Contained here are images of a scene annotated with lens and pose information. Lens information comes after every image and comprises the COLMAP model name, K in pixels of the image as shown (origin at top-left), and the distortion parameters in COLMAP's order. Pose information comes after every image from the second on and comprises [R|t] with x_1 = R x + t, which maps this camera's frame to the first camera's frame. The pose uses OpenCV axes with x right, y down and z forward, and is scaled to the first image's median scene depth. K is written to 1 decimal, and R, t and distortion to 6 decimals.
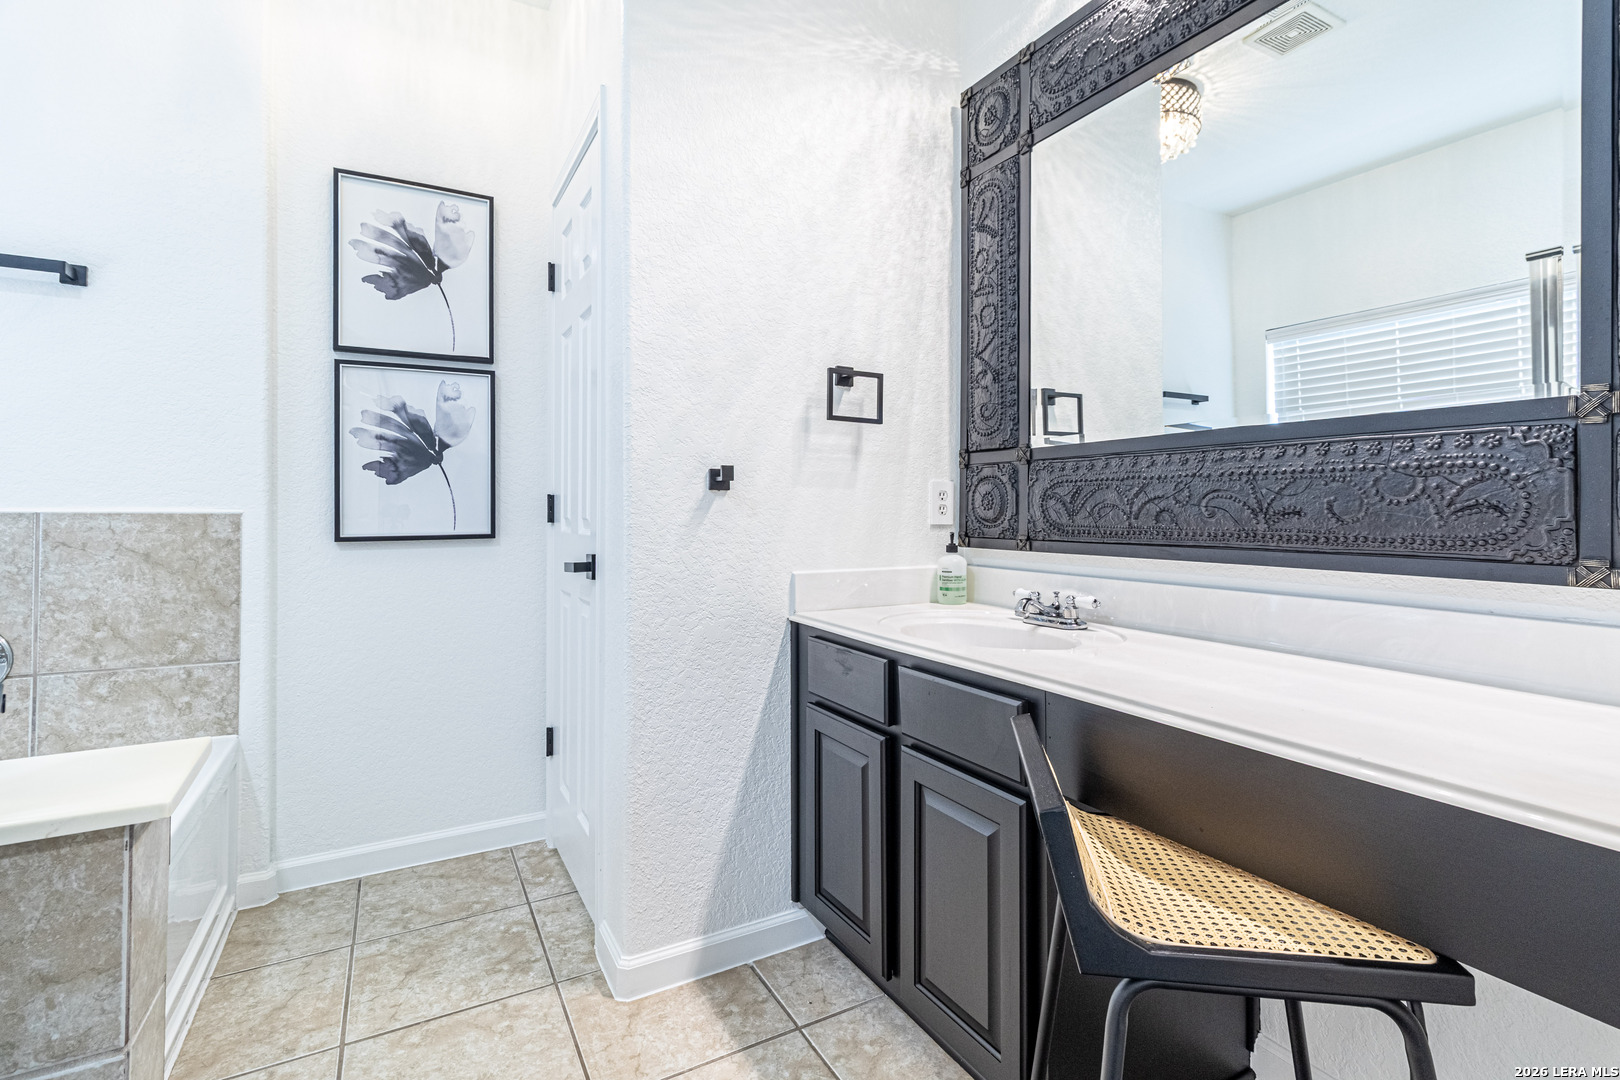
lens RADIAL K [[766.5, 0, 807.2], [0, 766.5, 522.0], [0, 0, 1]] dist [0.004984, -0.000085]
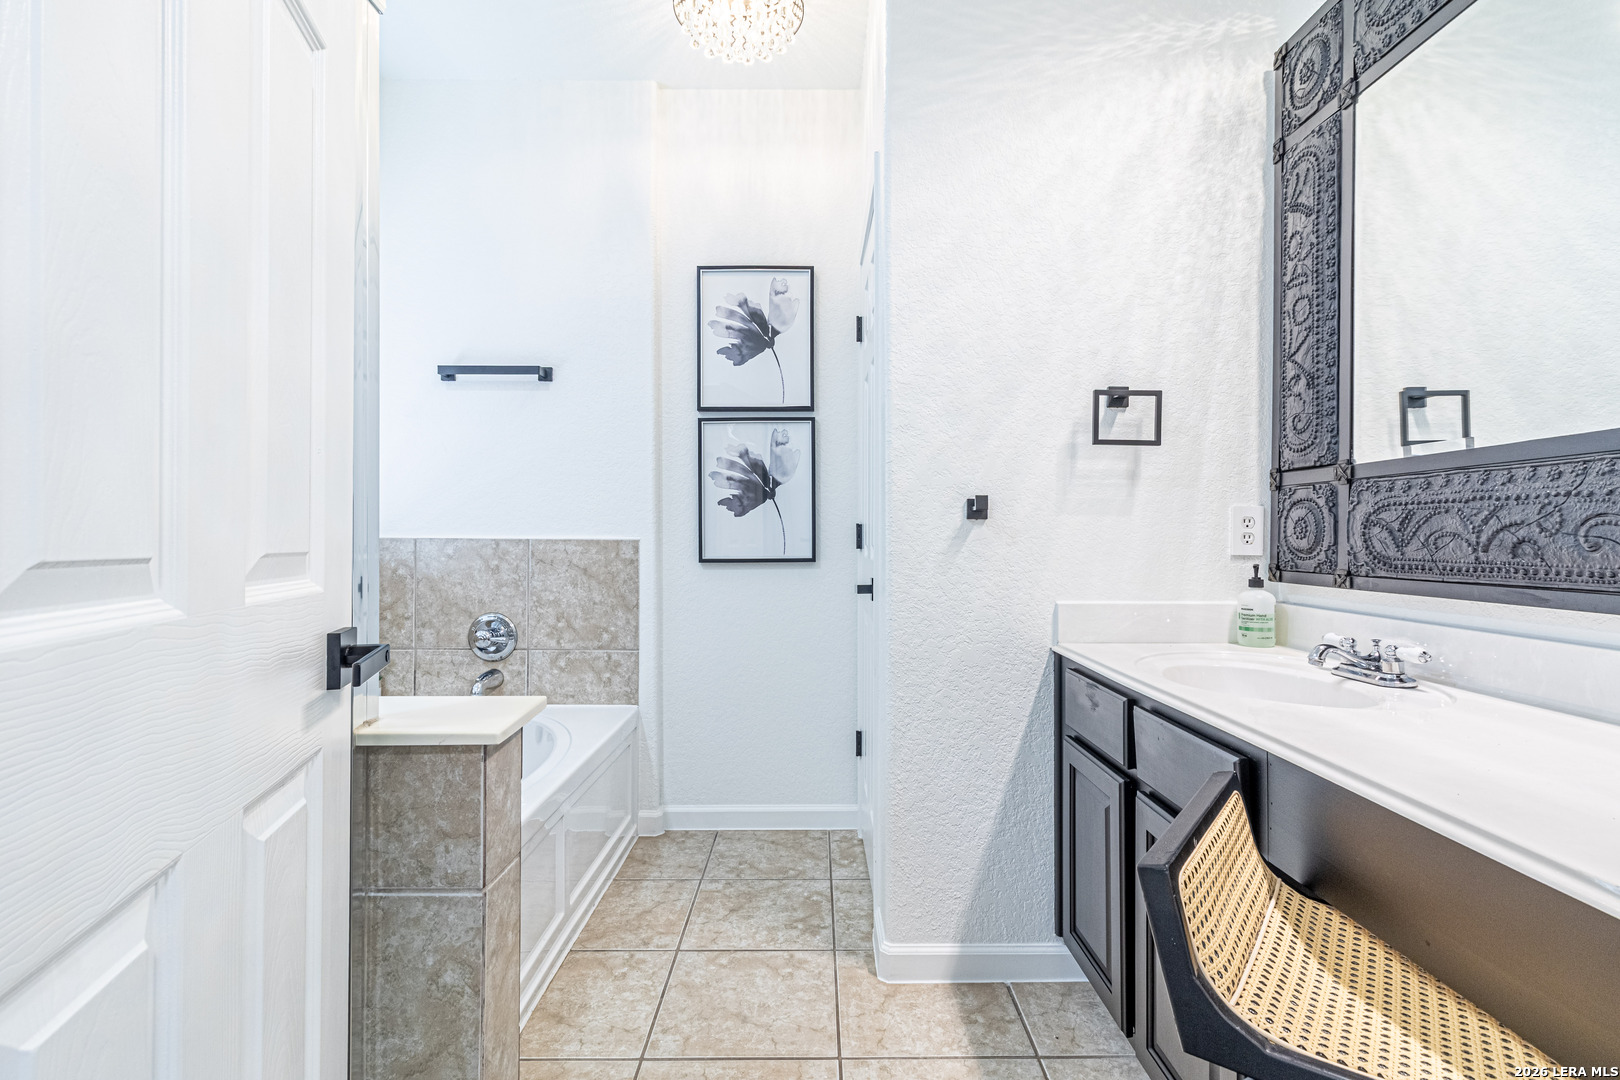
lens RADIAL K [[752.5, 0, 810.2], [0, 752.5, 558.9], [0, 0, 1]] dist [0.004063, 0.000081]
pose [[0.874429, 0.015638, -0.484902, 0.170477], [-0.008267, 0.999816, 0.017335, -0.003686], [0.485083, -0.011149, 0.874397, 0.003954]]
